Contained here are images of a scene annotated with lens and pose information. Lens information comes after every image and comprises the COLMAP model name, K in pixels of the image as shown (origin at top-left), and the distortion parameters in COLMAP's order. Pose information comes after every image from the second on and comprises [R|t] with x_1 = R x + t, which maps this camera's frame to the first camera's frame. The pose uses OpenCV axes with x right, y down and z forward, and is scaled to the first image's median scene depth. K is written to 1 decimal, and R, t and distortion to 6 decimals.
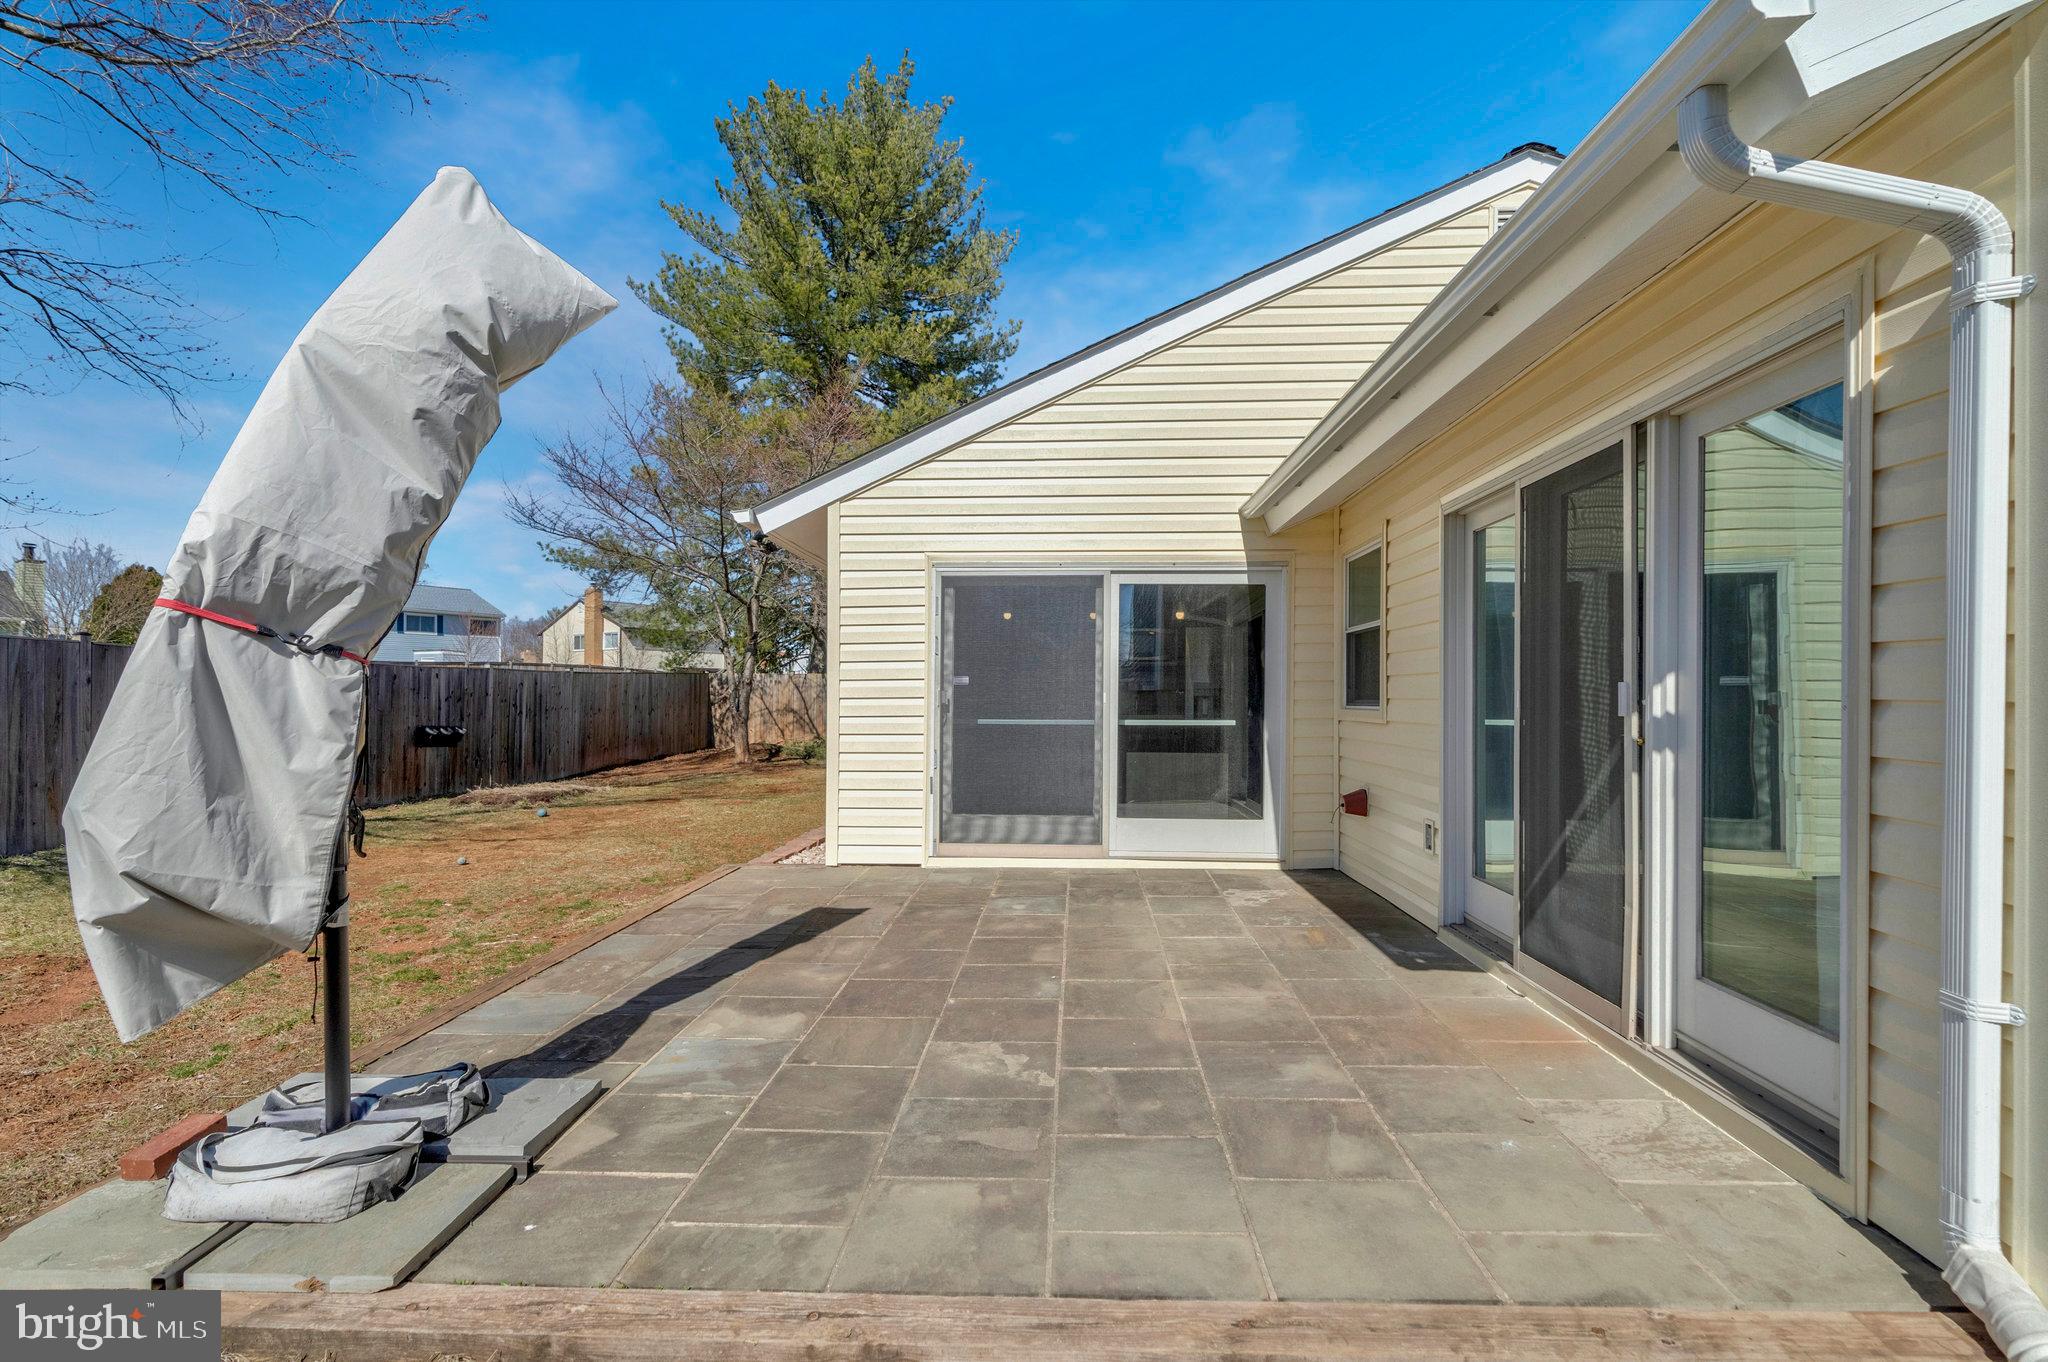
lens RADIAL K [[951.6, 0, 1022.2], [0, 951.6, 692.9], [0, 0, 1]] dist [-0.008181, 0.003615]
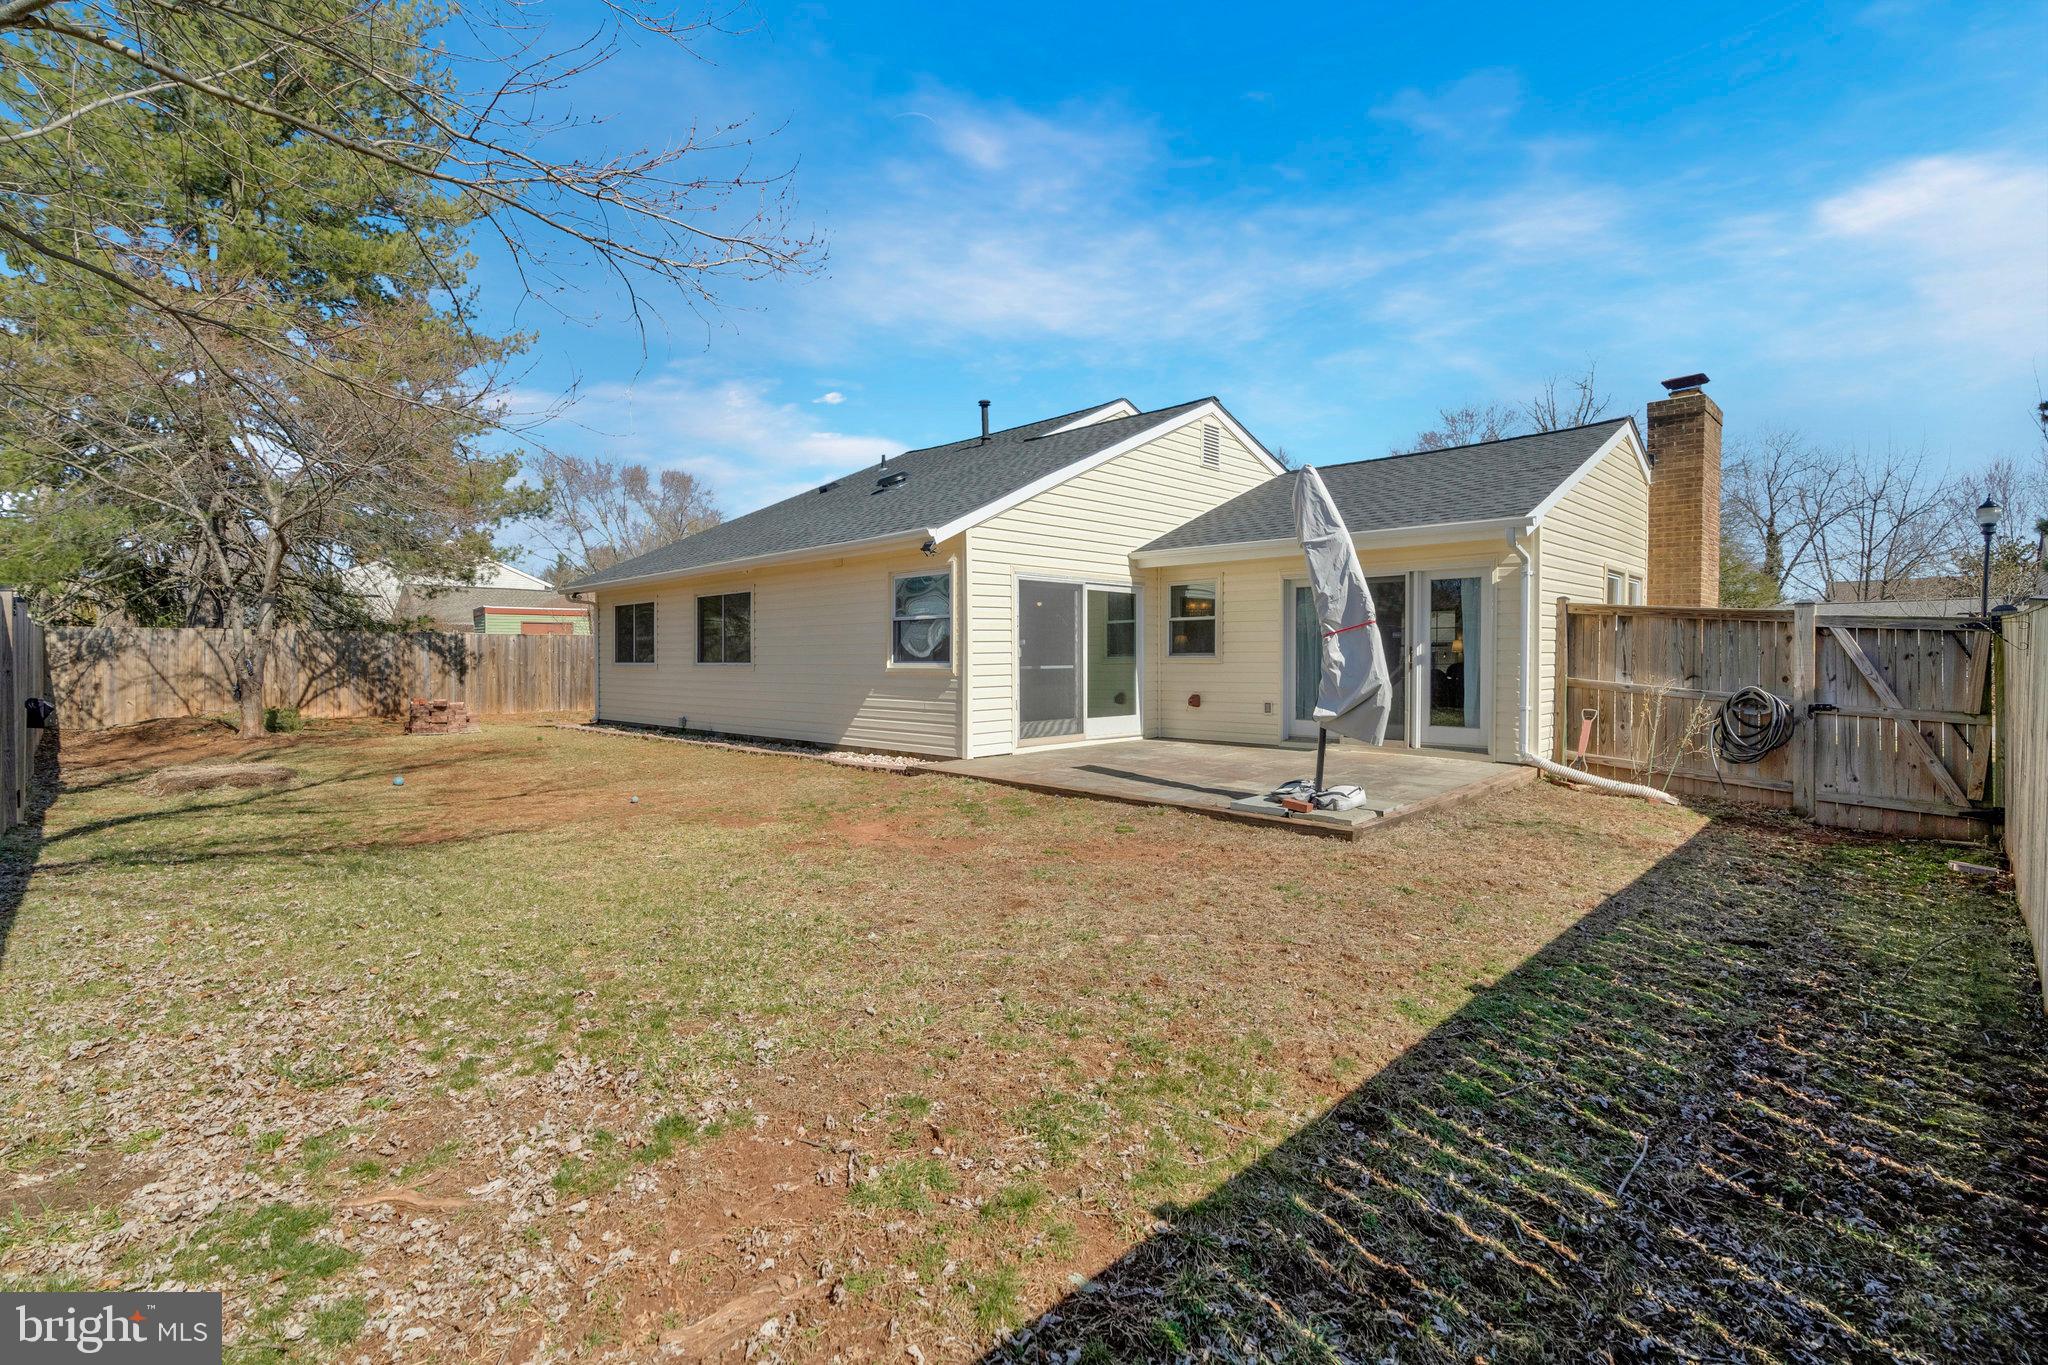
lens RADIAL K [[951.6, 0, 1015.8], [0, 951.6, 667.6], [0, 0, 1]] dist [-0.008181, 0.003615]
pose [[0.653290, -0.015475, 0.756950, -1.371955], [0.002603, 0.999831, 0.018194, 0.000157], [-0.757103, -0.009916, 0.653220, -0.087422]]
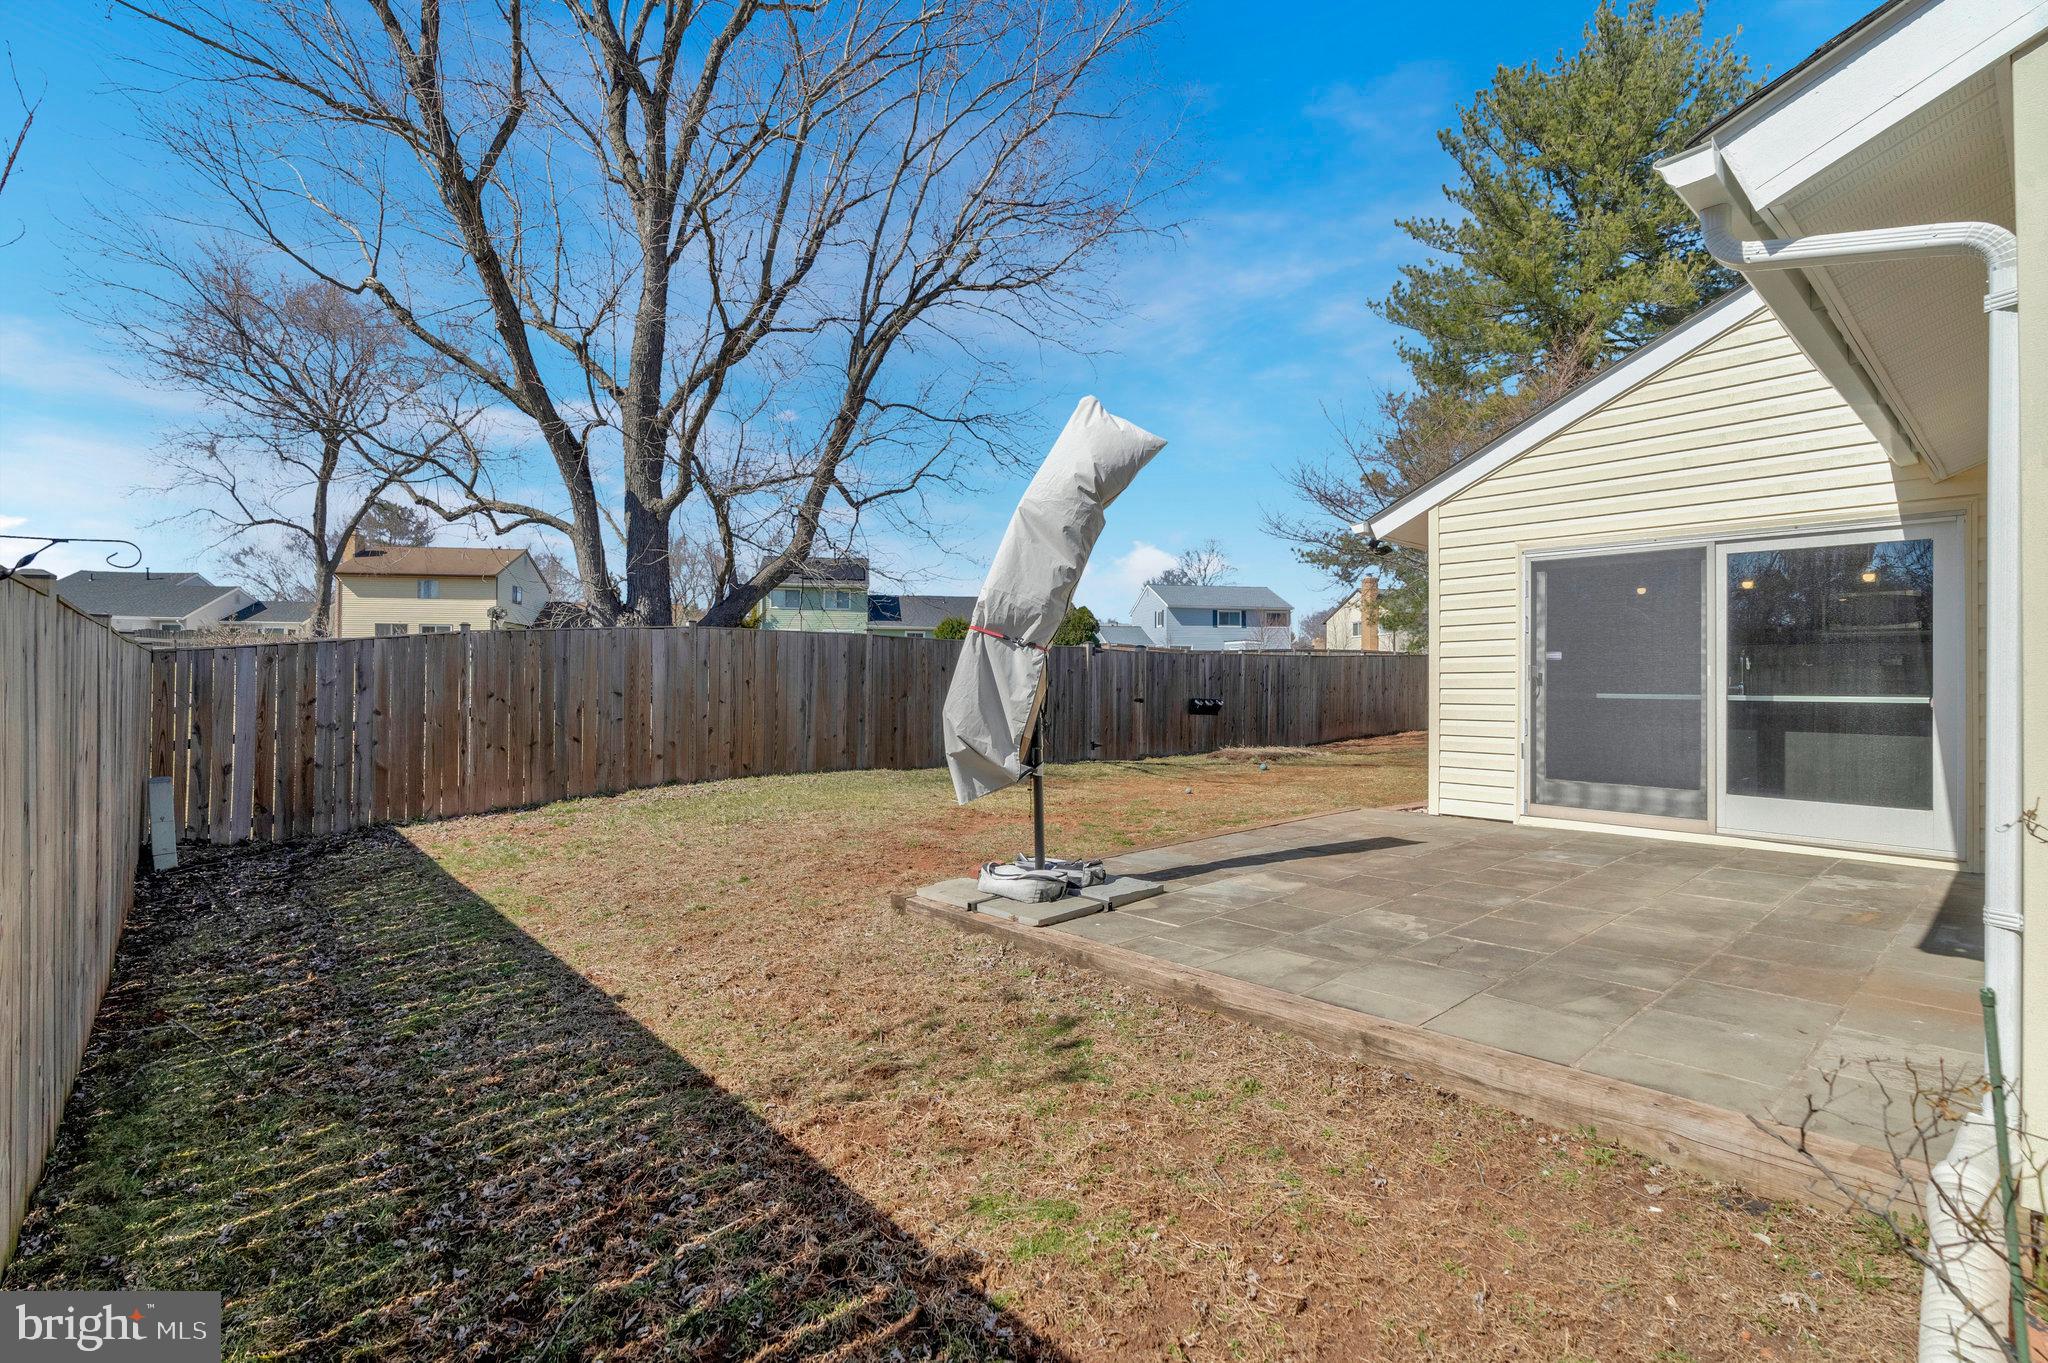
lens RADIAL K [[951.6, 0, 1033.0], [0, 951.6, 682.6], [0, 0, 1]] dist [-0.008181, 0.003615]
pose [[0.707305, 0.001836, -0.706906, 0.284812], [0.002327, 0.999985, 0.004925, 0.010632], [0.706905, -0.005129, 0.707290, -0.187987]]
